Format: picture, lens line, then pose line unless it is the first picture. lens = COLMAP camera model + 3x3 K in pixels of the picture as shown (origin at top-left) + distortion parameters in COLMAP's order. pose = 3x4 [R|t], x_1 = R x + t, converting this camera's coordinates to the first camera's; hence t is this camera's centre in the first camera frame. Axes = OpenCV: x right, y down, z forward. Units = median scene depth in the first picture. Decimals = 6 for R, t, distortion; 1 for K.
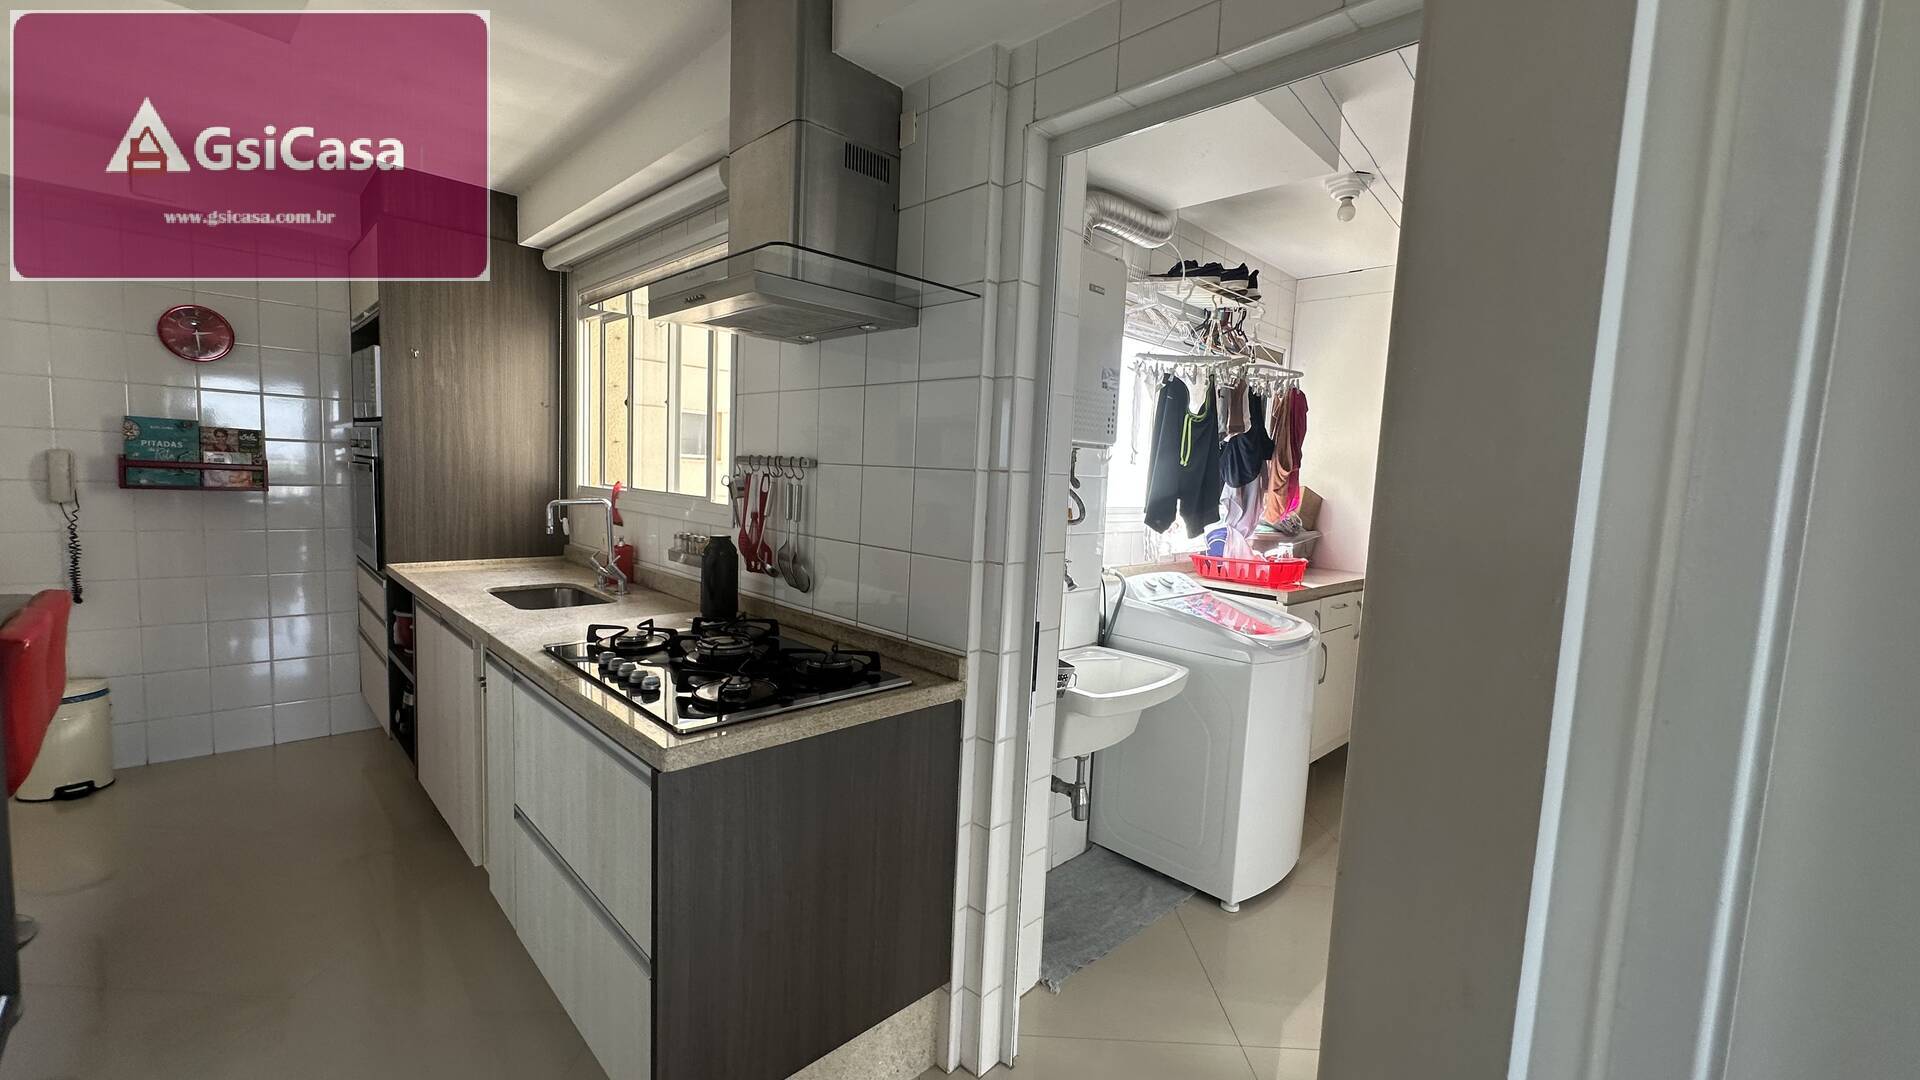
lens RADIAL K [[770.1, 0, 953.3], [0, 770.1, 542.5], [0, 0, 1]] dist [-0.000310, 0.000258]
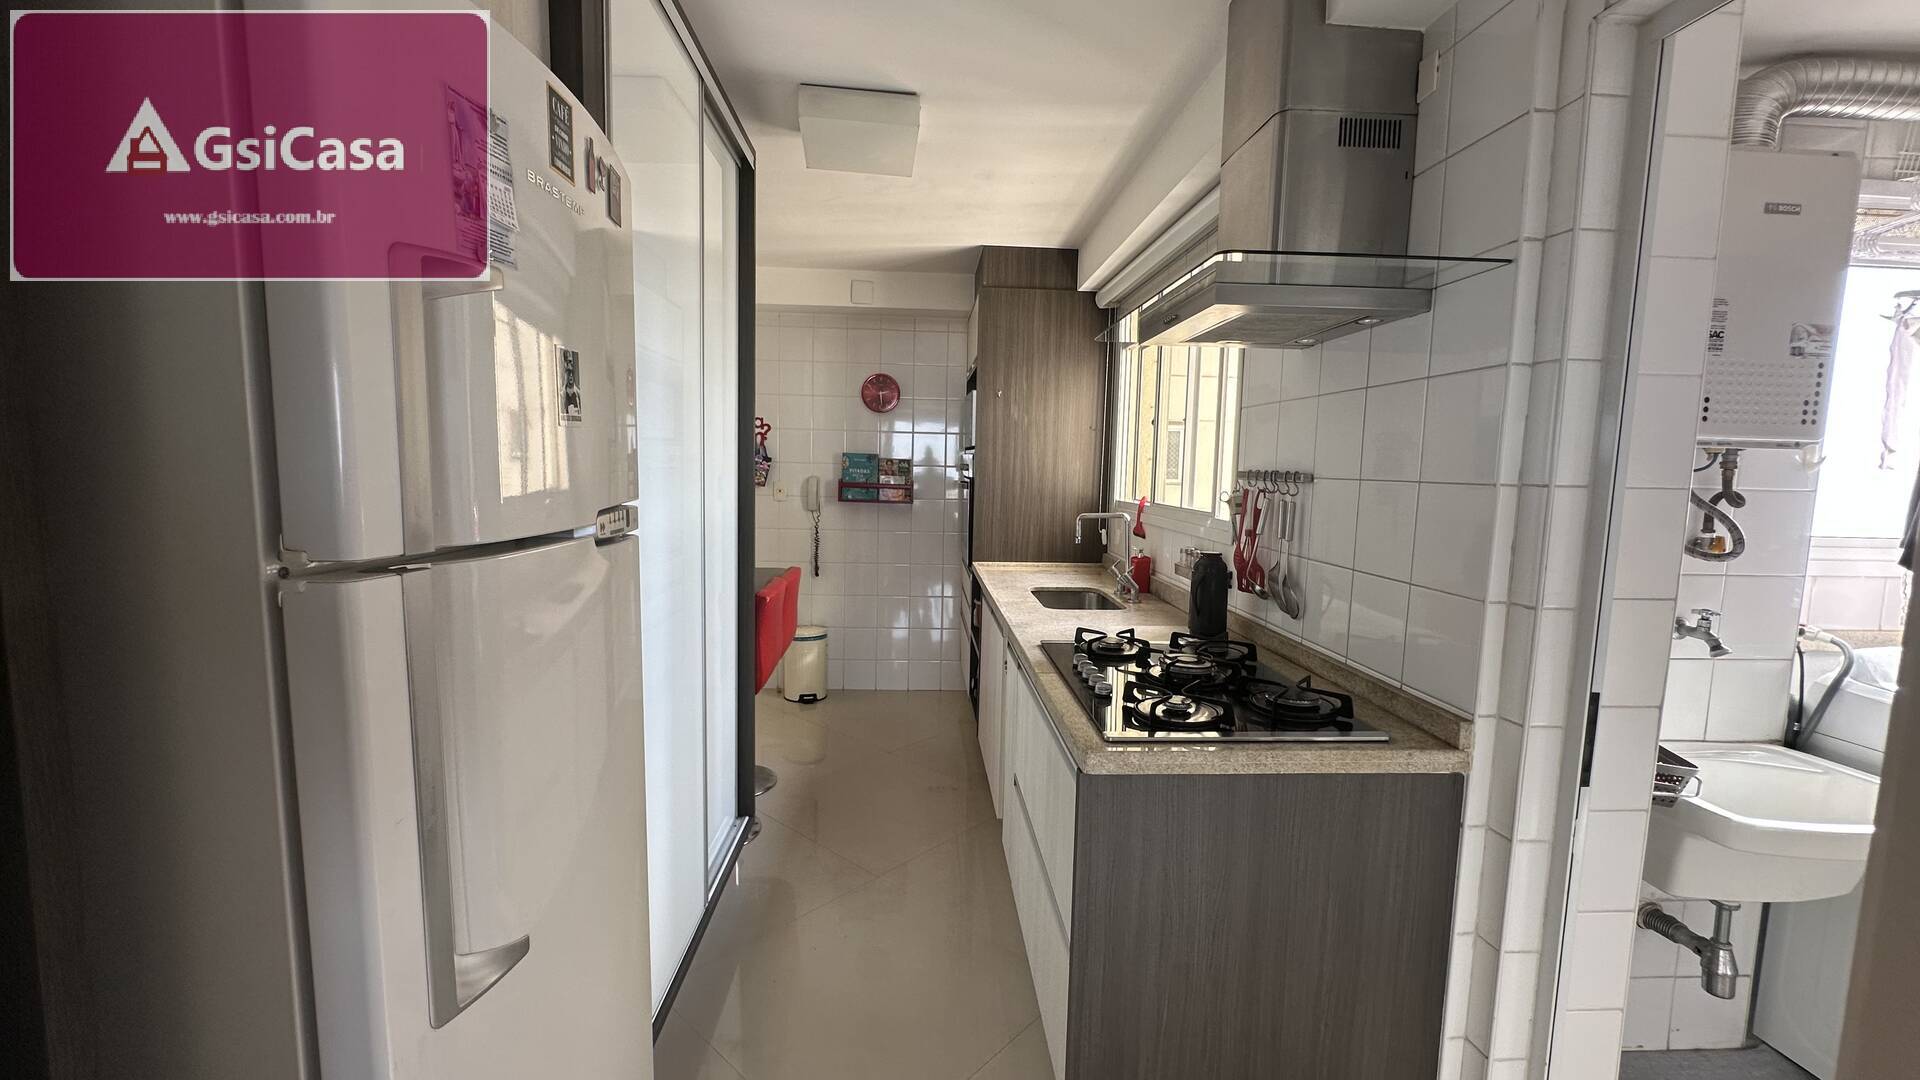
lens RADIAL K [[768.9, 0, 957.5], [0, 768.9, 543.5], [0, 0, 1]] dist [-0.002639, 0.000564]
pose [[0.753176, 0.039814, -0.656613, 0.085317], [-0.049900, 0.998749, 0.003321, -0.006336], [0.655923, 0.030263, 0.754221, 0.036846]]
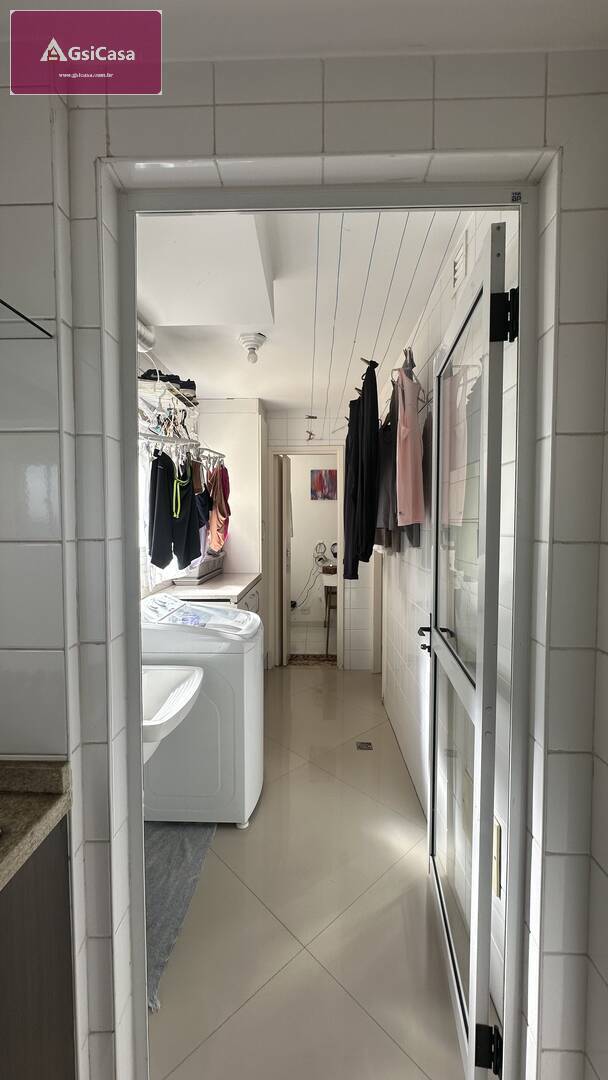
lens RADIAL K [[432.5, 0, 304.0], [0, 432.5, 540.0], [0, 0, 1]] dist [-0.002639, 0.000564]
pose [[0.719013, -0.077158, 0.690700, -0.070977], [0.097215, 0.995213, 0.009974, -0.048563], [-0.688164, 0.059975, 0.723072, 0.307272]]
